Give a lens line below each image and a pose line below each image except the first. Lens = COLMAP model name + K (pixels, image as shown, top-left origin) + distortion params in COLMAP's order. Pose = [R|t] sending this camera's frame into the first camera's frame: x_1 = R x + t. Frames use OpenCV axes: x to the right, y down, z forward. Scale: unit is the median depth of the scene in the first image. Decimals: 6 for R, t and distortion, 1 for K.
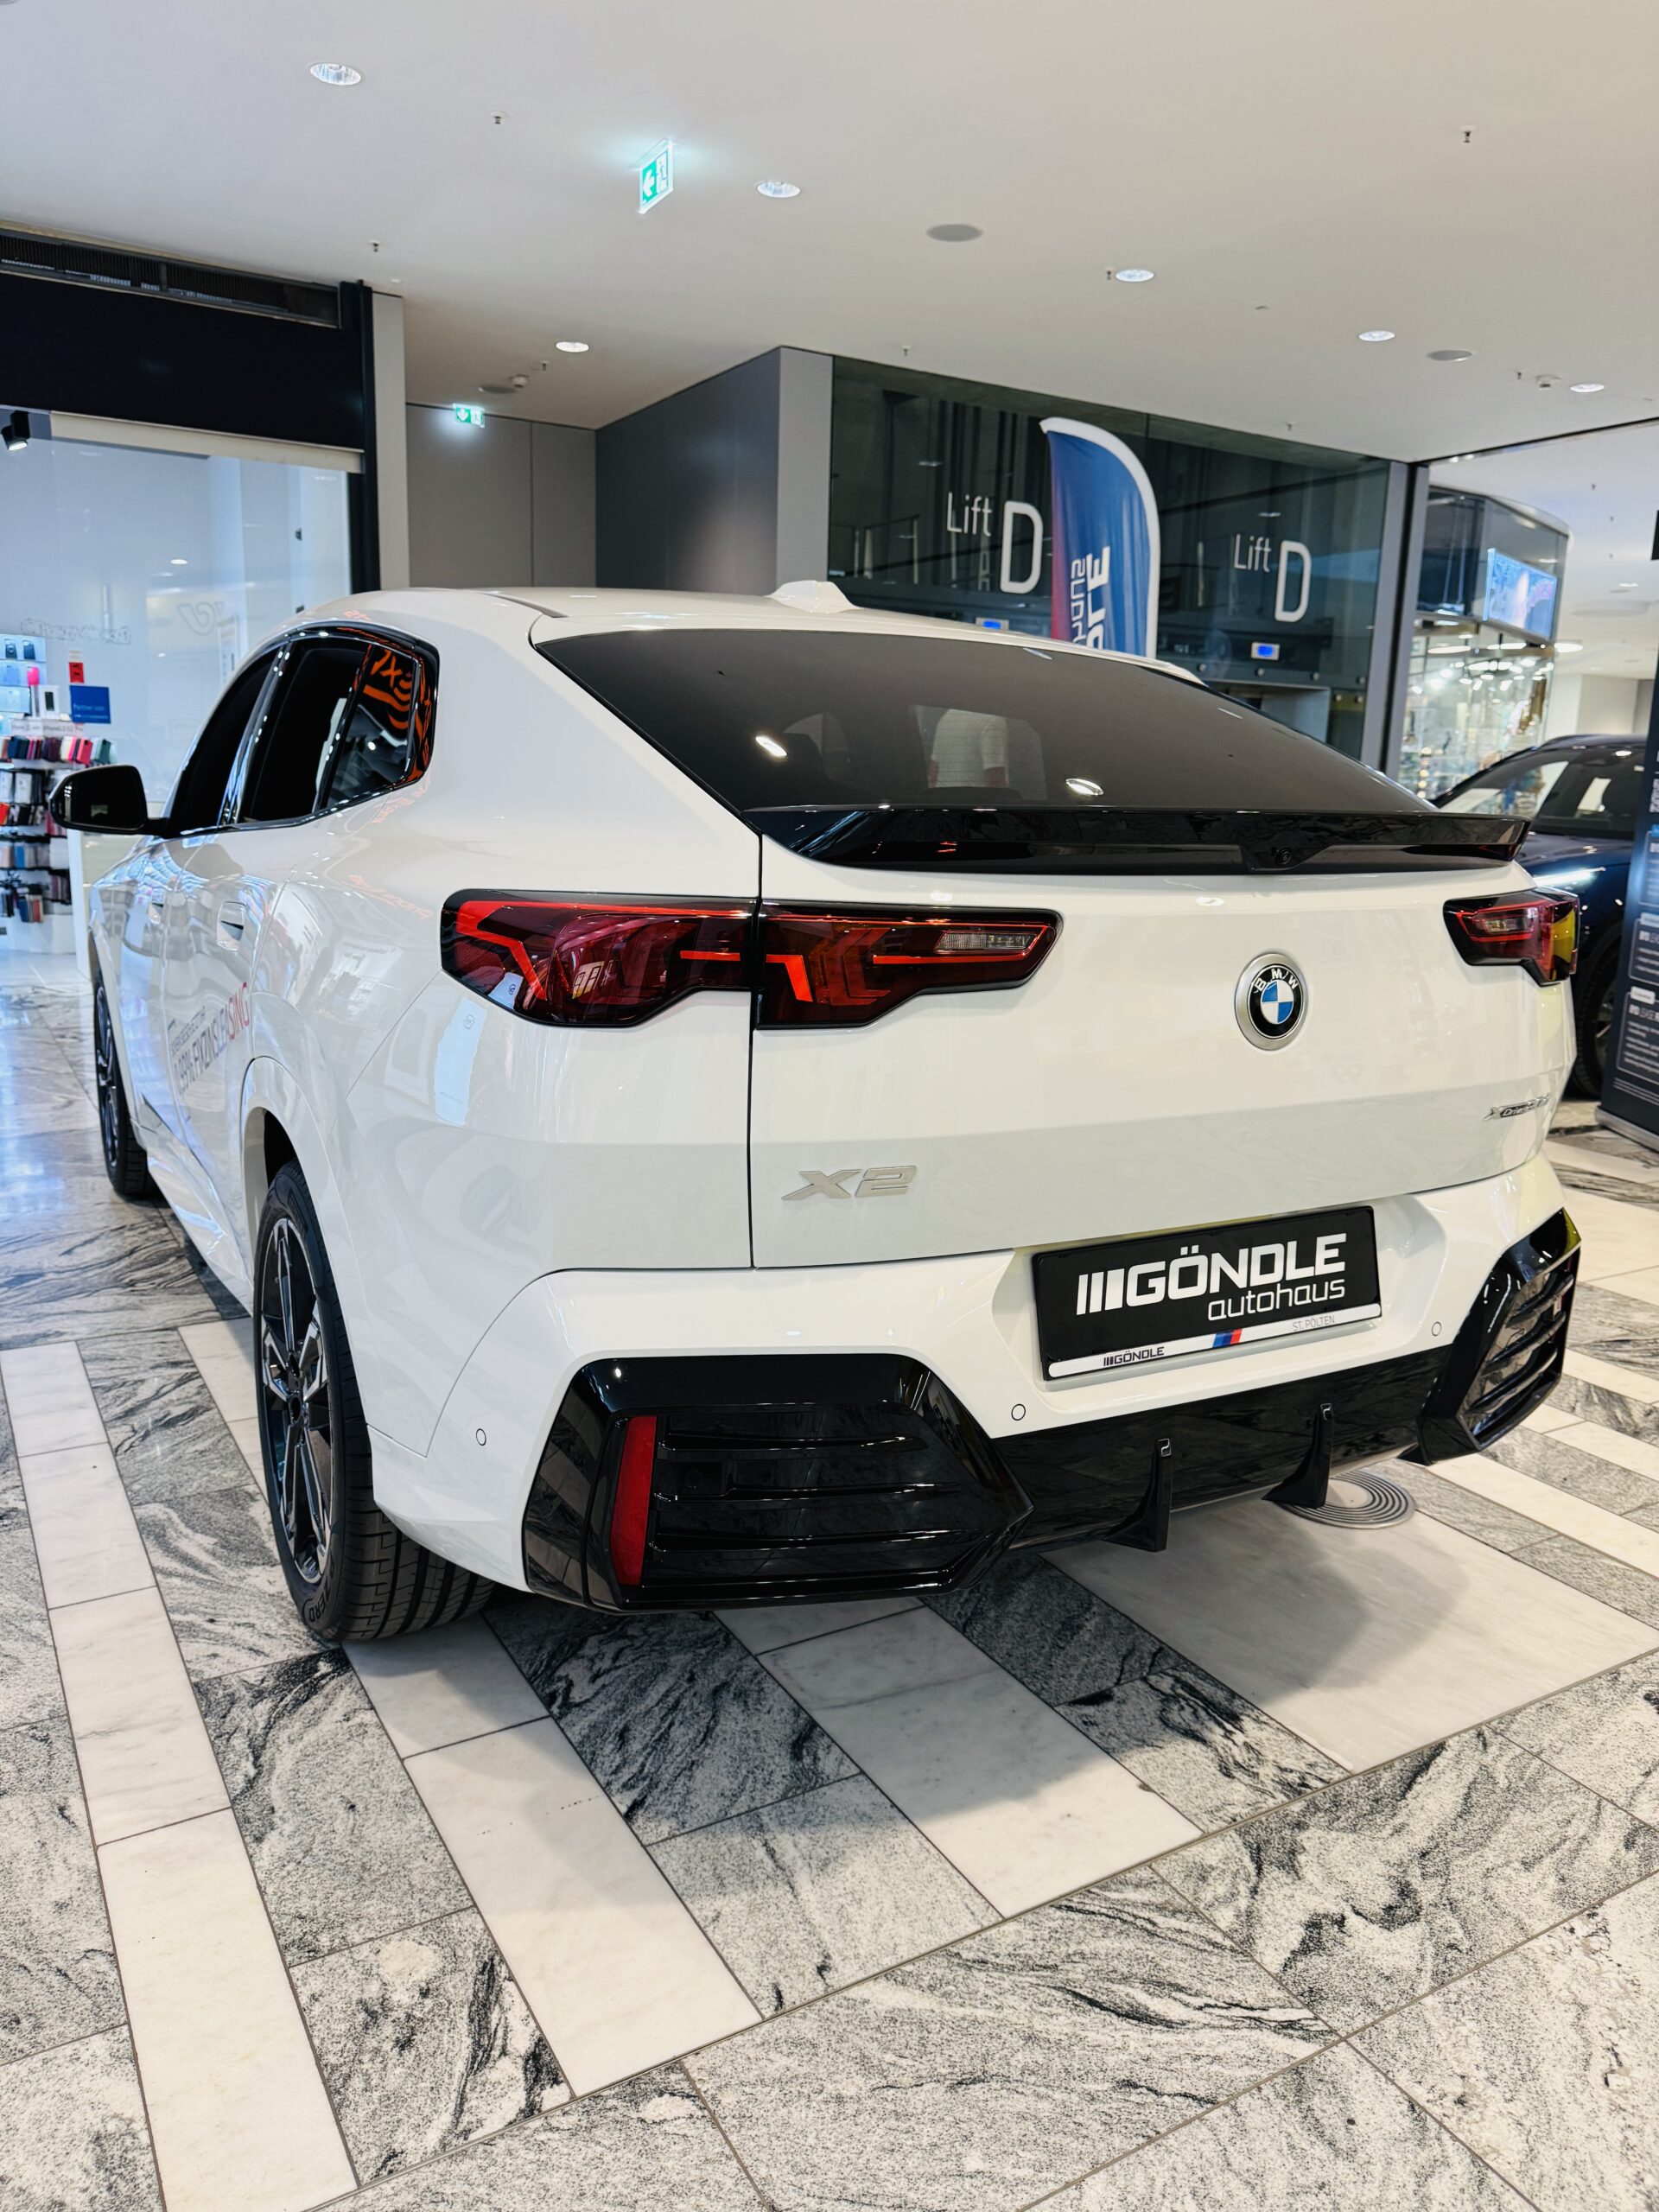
lens RADIAL K [[1579.7, 0, 827.8], [0, 1579.7, 1115.6], [0, 0, 1]] dist [-0.005180, 0.003985]
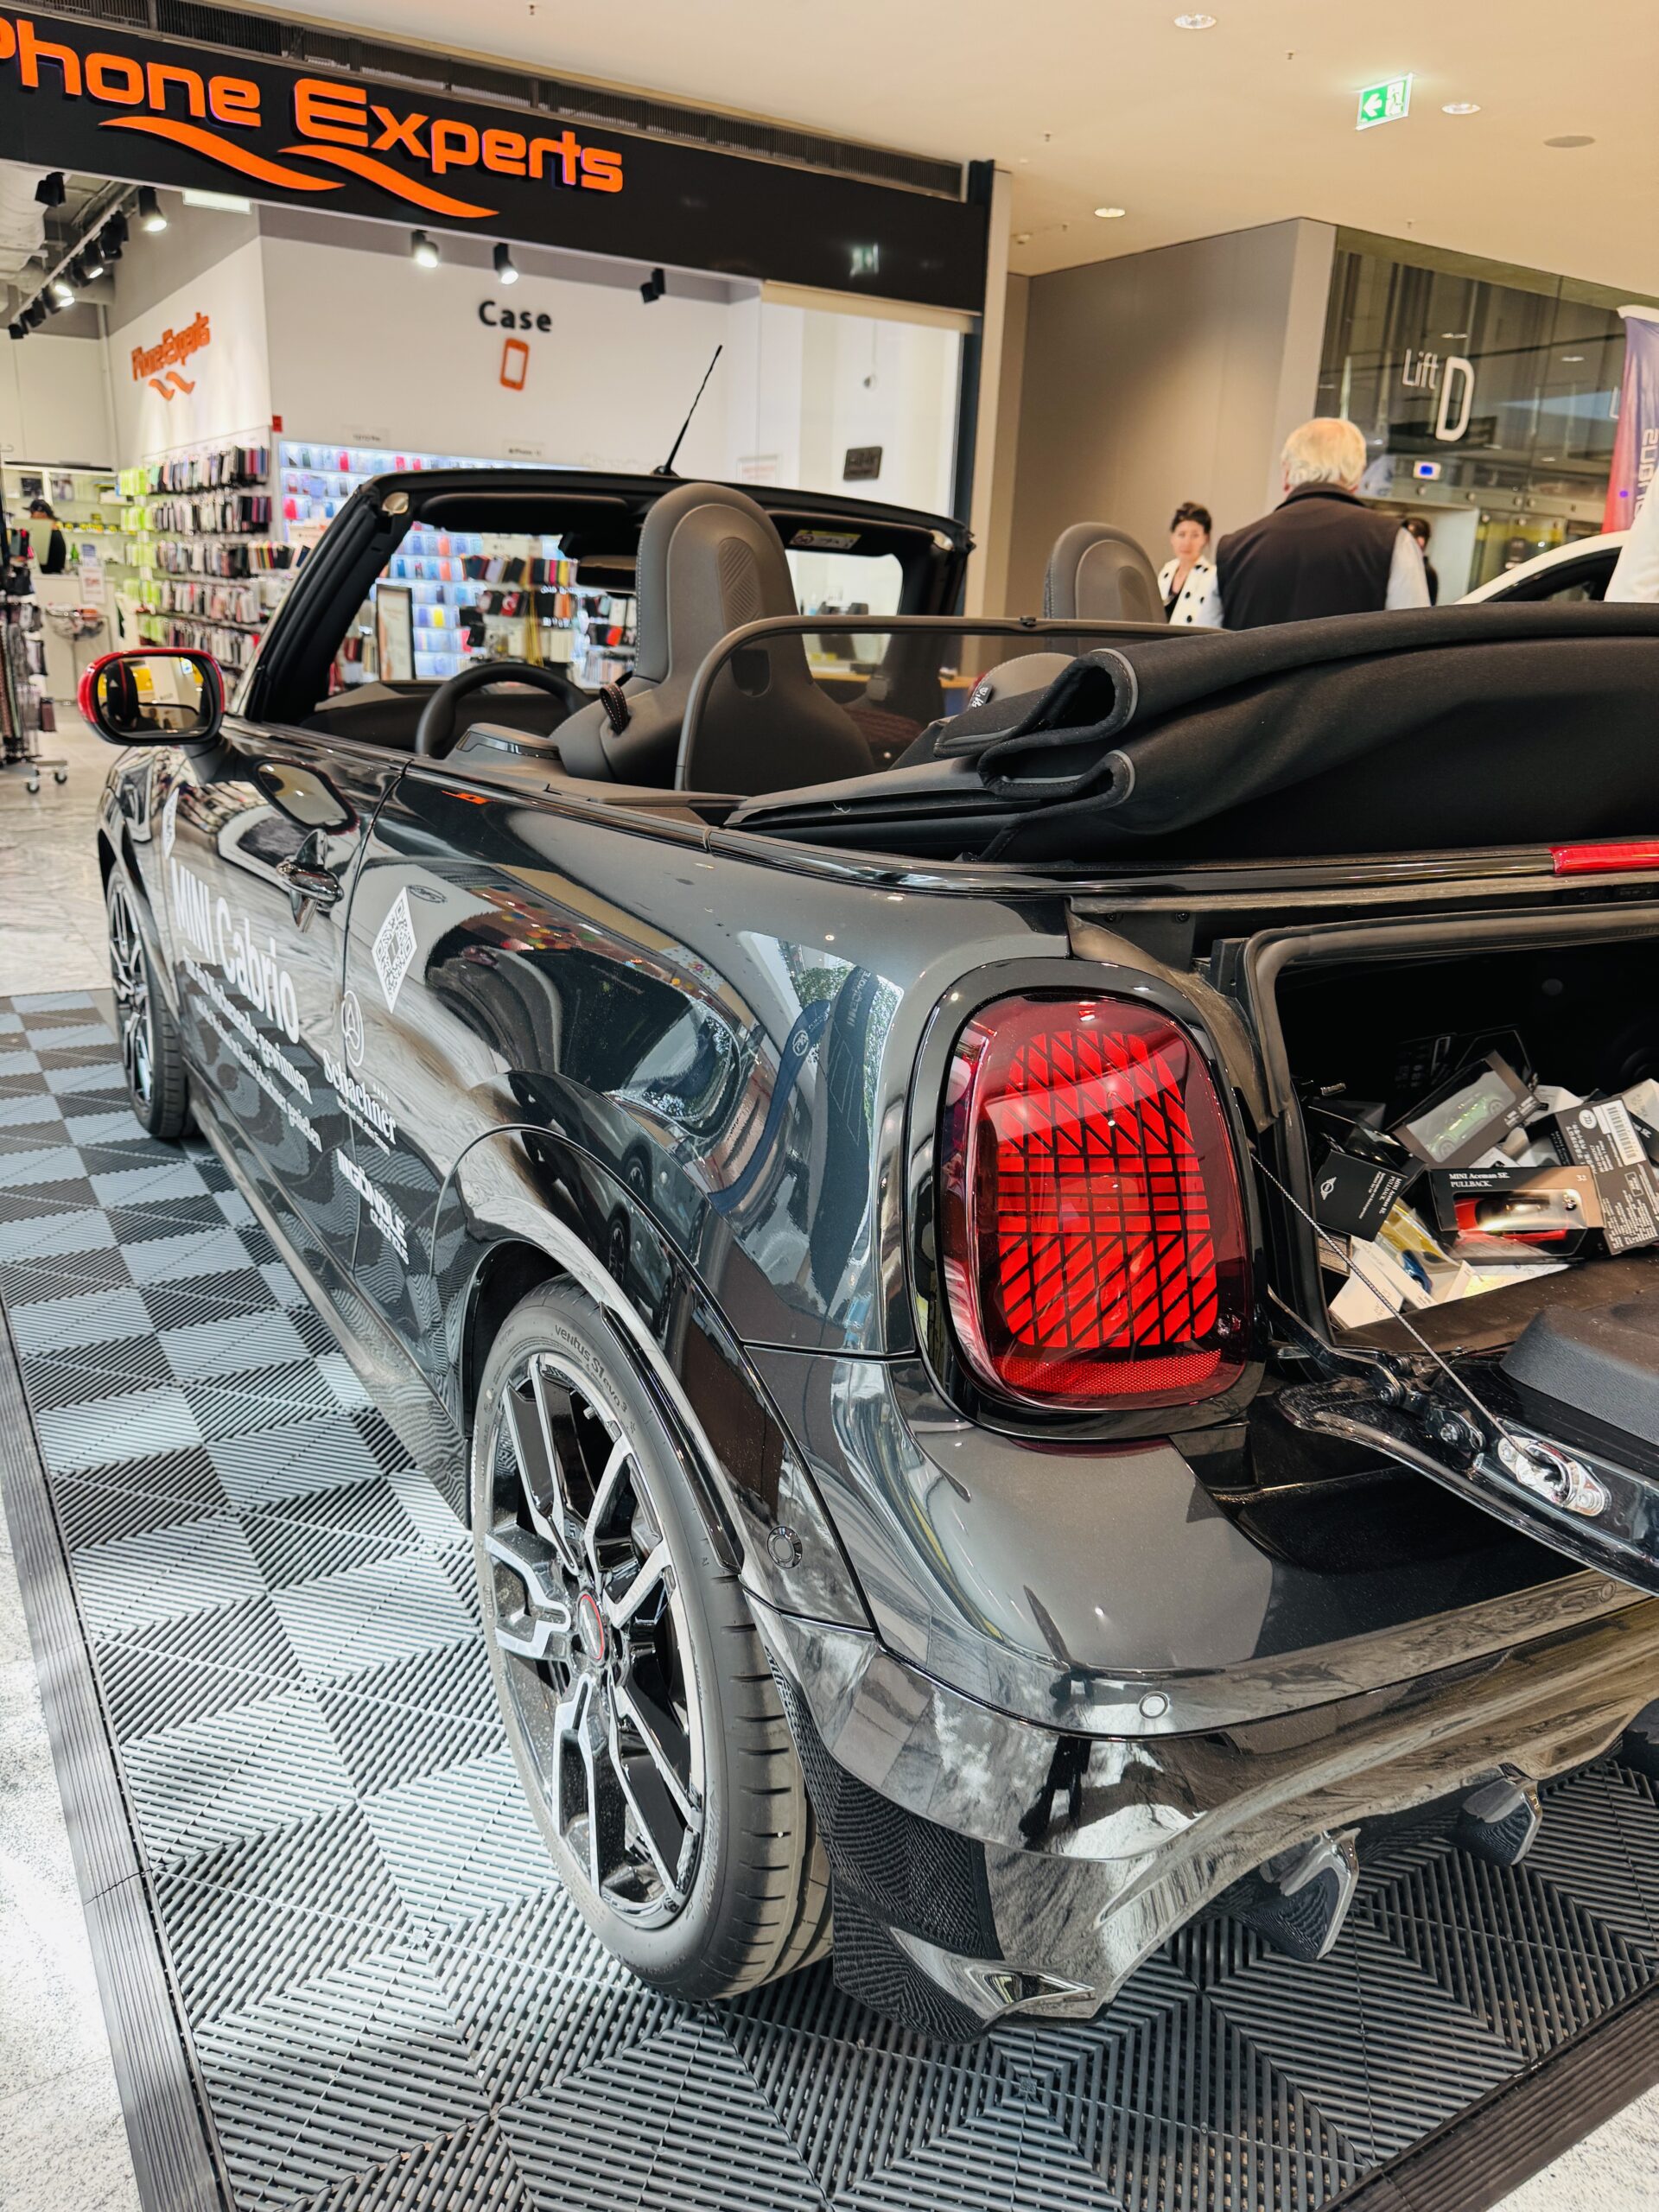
lens RADIAL K [[1572.4, 0, 800.8], [0, 1572.4, 1111.8], [0, 0, 1]] dist [0.024116, -0.041113]
pose [[0.999790, 0.014739, 0.014261, -0.336553], [-0.016322, 0.992854, 0.118212, 0.011372], [-0.012417, -0.118420, 0.992886, -0.148895]]
